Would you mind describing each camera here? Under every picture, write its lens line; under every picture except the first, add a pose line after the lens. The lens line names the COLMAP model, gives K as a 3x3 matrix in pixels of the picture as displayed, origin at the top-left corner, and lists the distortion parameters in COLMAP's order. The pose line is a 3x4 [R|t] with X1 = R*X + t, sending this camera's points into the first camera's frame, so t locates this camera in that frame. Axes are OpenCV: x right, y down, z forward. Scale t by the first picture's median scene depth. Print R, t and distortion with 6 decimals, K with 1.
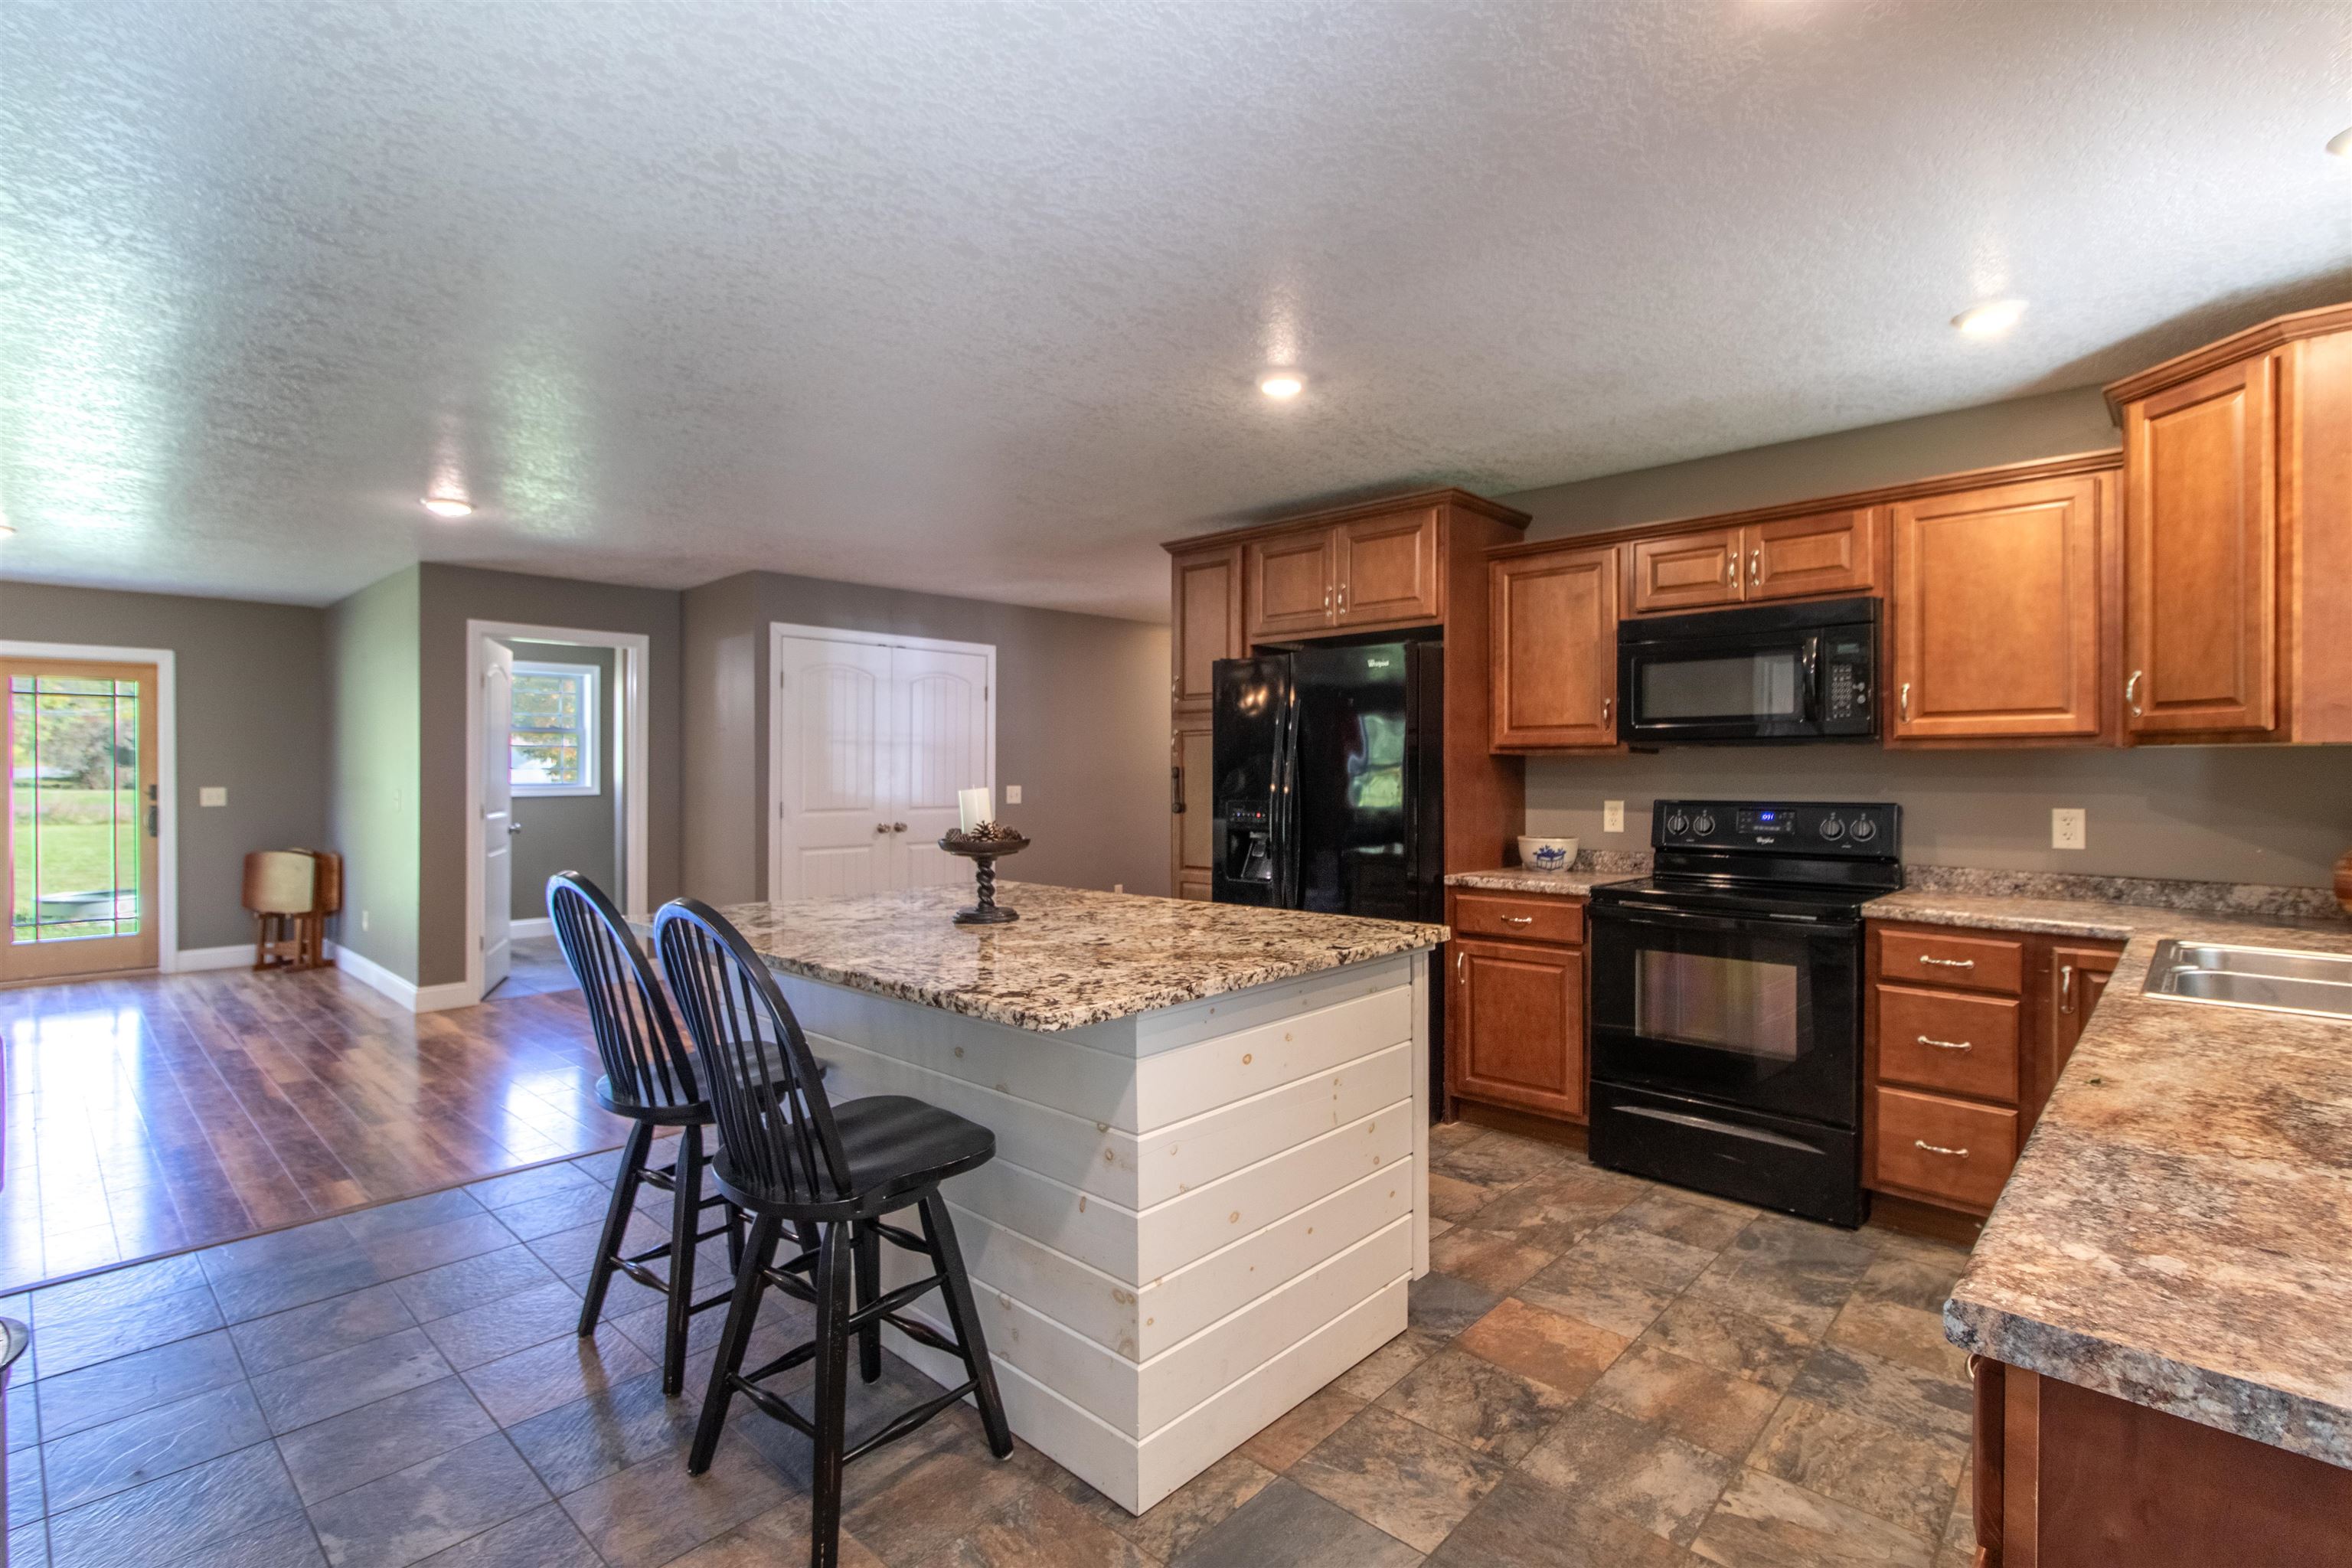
lens RADIAL K [[1095.0, 0, 1185.0], [0, 1095.0, 777.1], [0, 0, 1]] dist [0.000529, -0.000183]
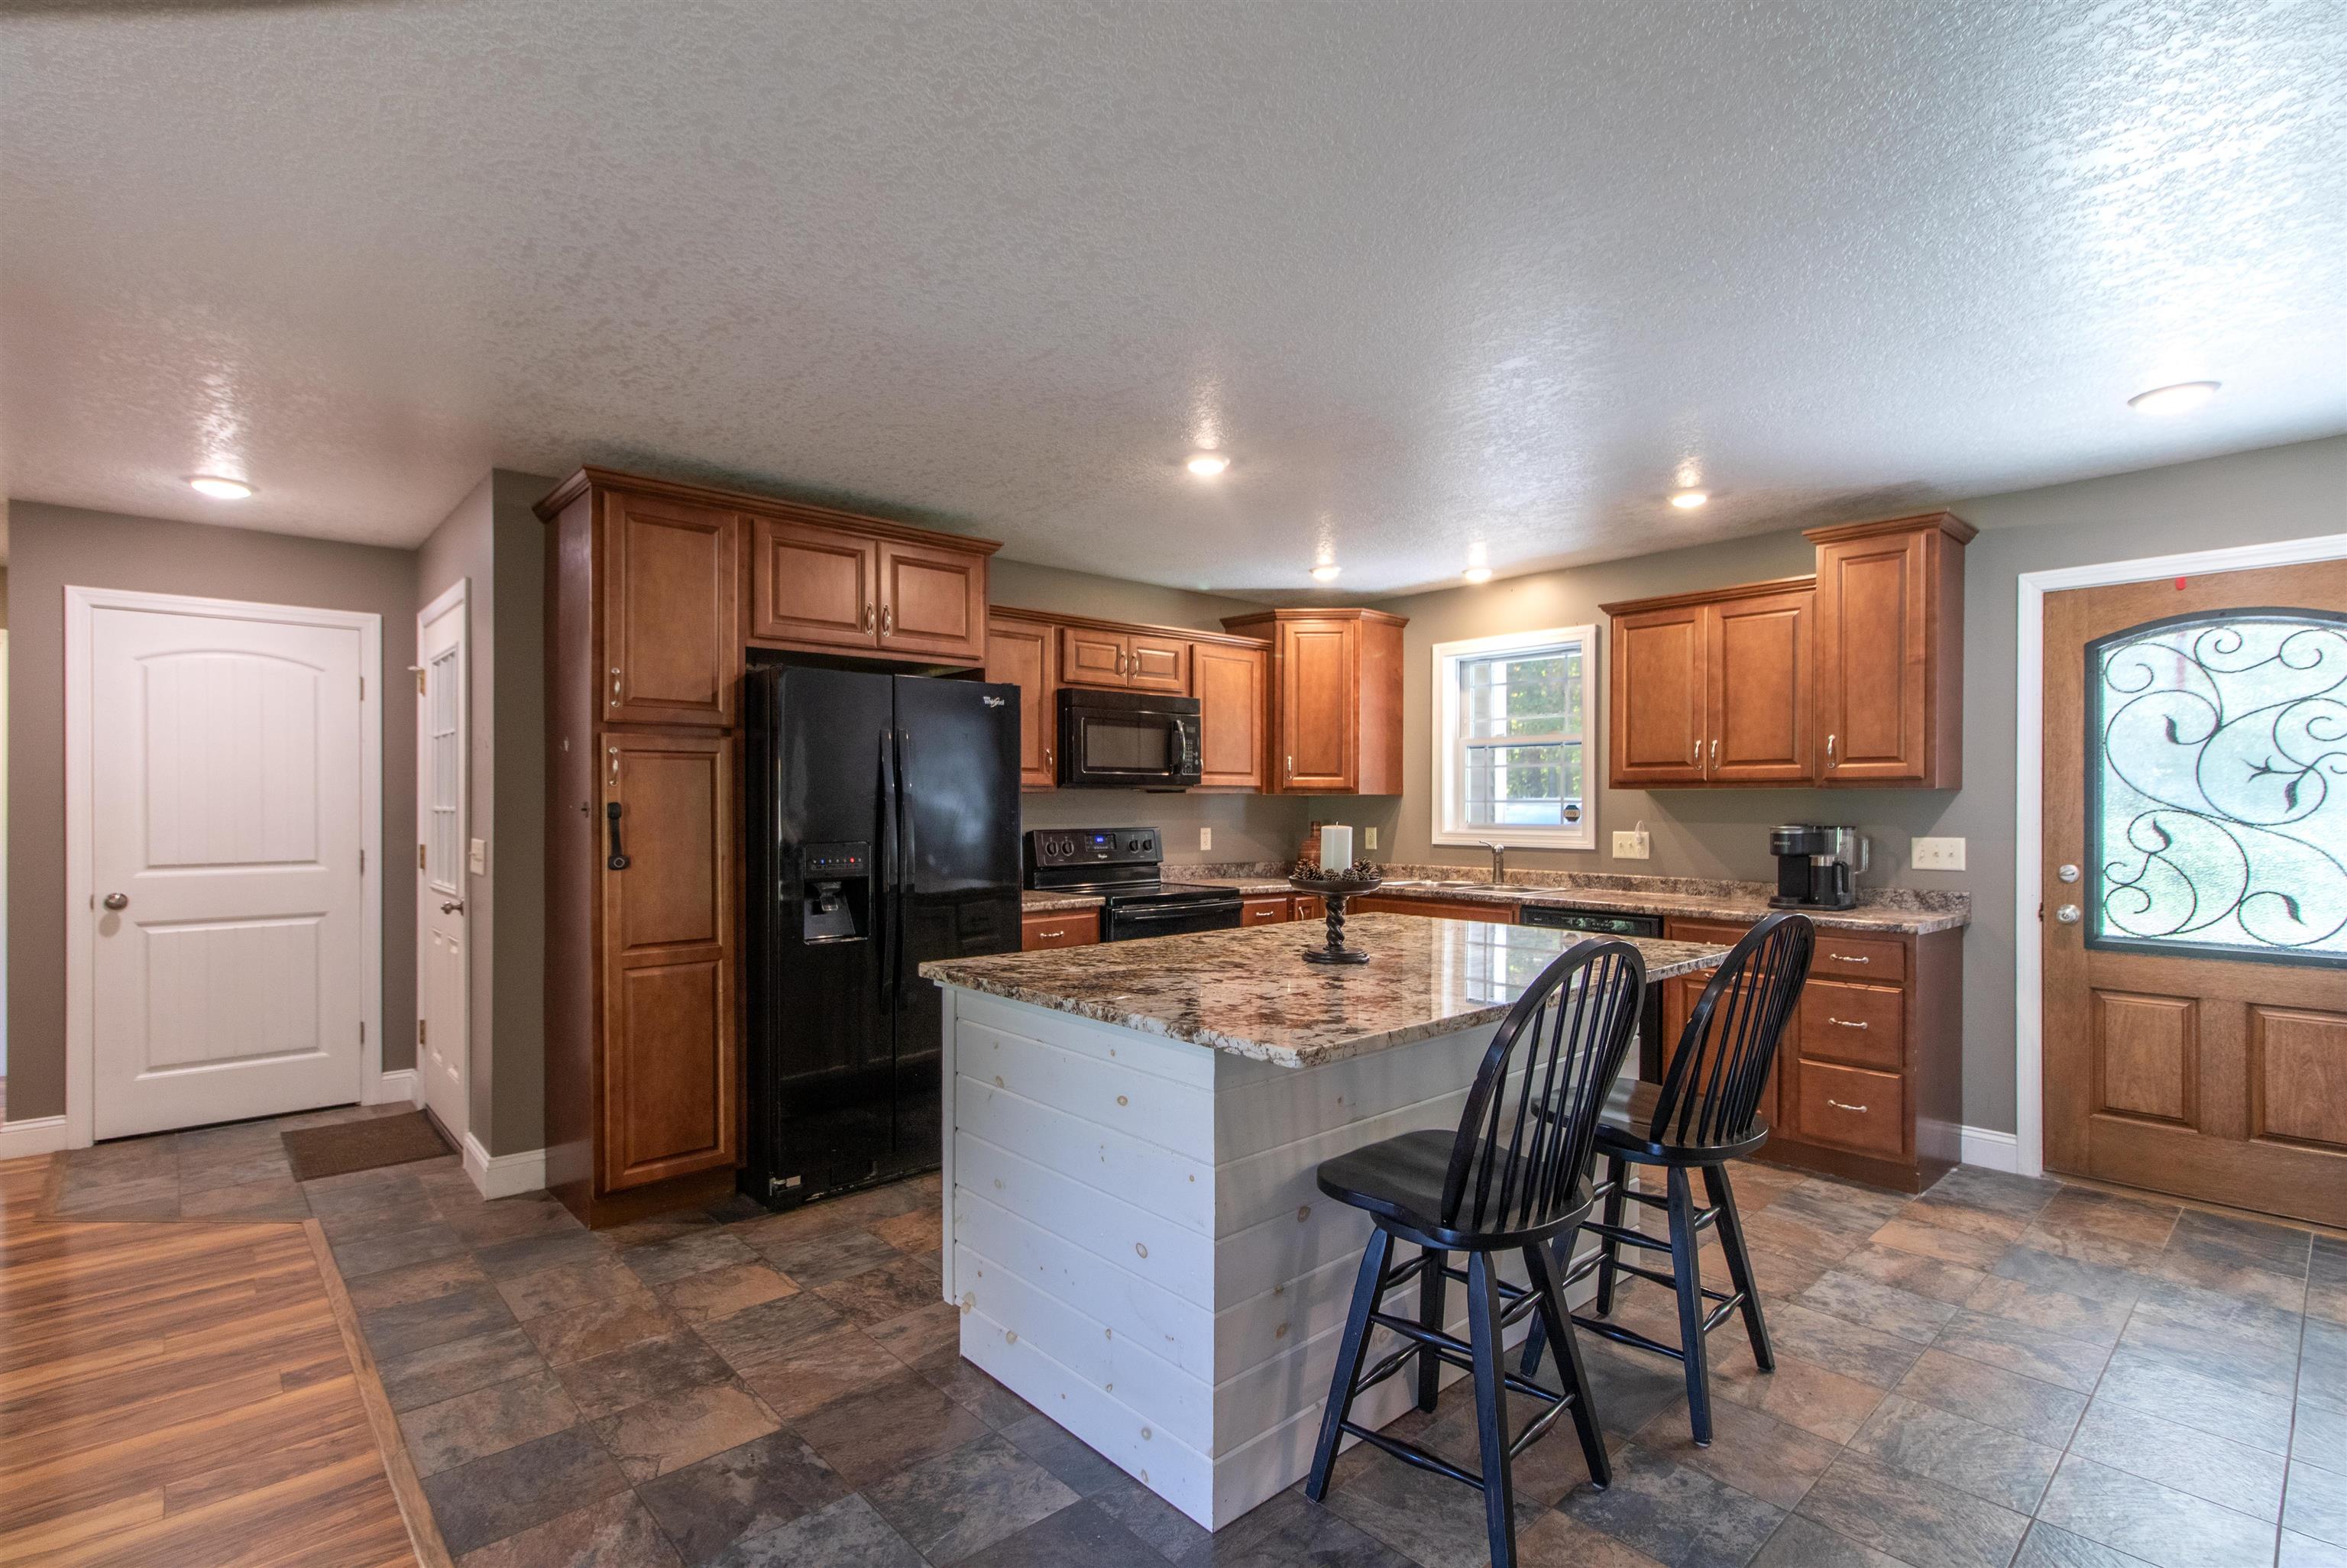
lens RADIAL K [[1101.0, 0, 1180.0], [0, 1101.0, 802.5], [0, 0, 1]] dist [0.002744, 0.000407]
pose [[0.086379, 0.003367, 0.996257, -1.092904], [0.005927, 0.999975, -0.003893, -0.006370], [-0.996245, 0.006241, 0.086357, 0.974908]]
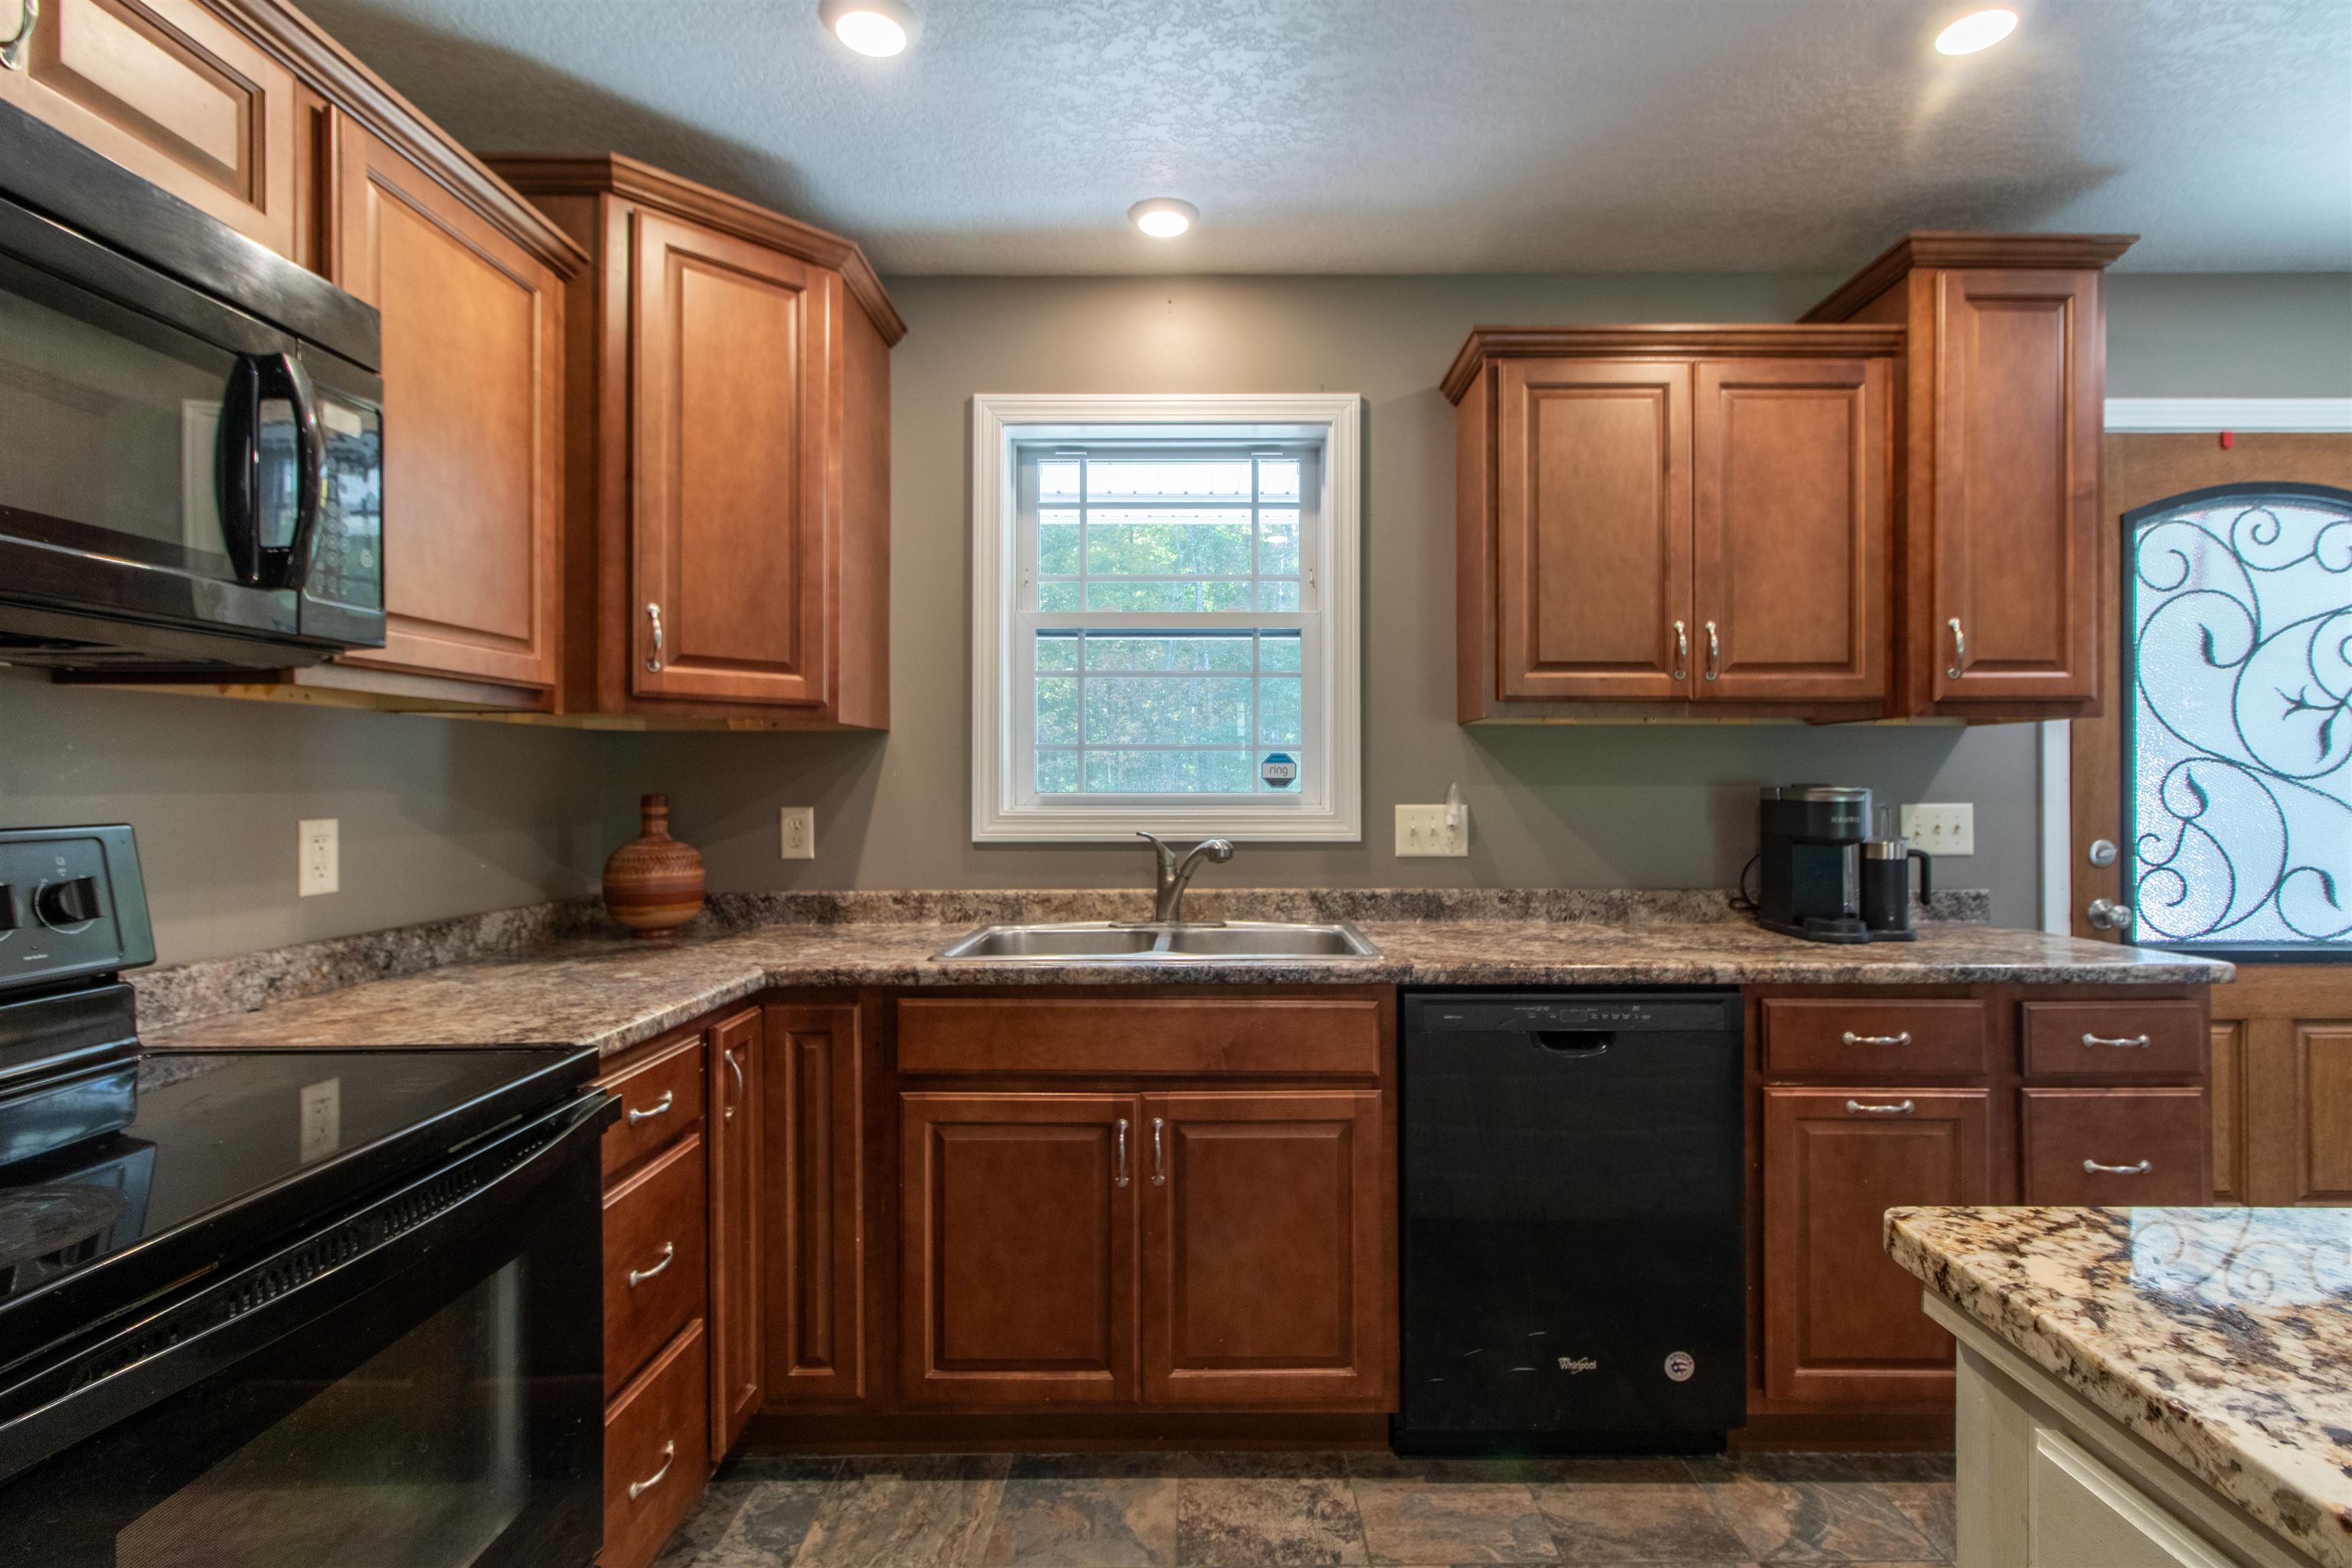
lens RADIAL K [[1110.9, 0, 1207.5], [0, 1110.9, 775.9], [0, 0, 1]] dist [0.001557, 0.000042]
pose [[-0.685311, 0.004375, 0.728237, 0.123212], [0.007207, 0.999974, 0.000775, 0.011174], [-0.728215, 0.005779, -0.685325, 1.162302]]
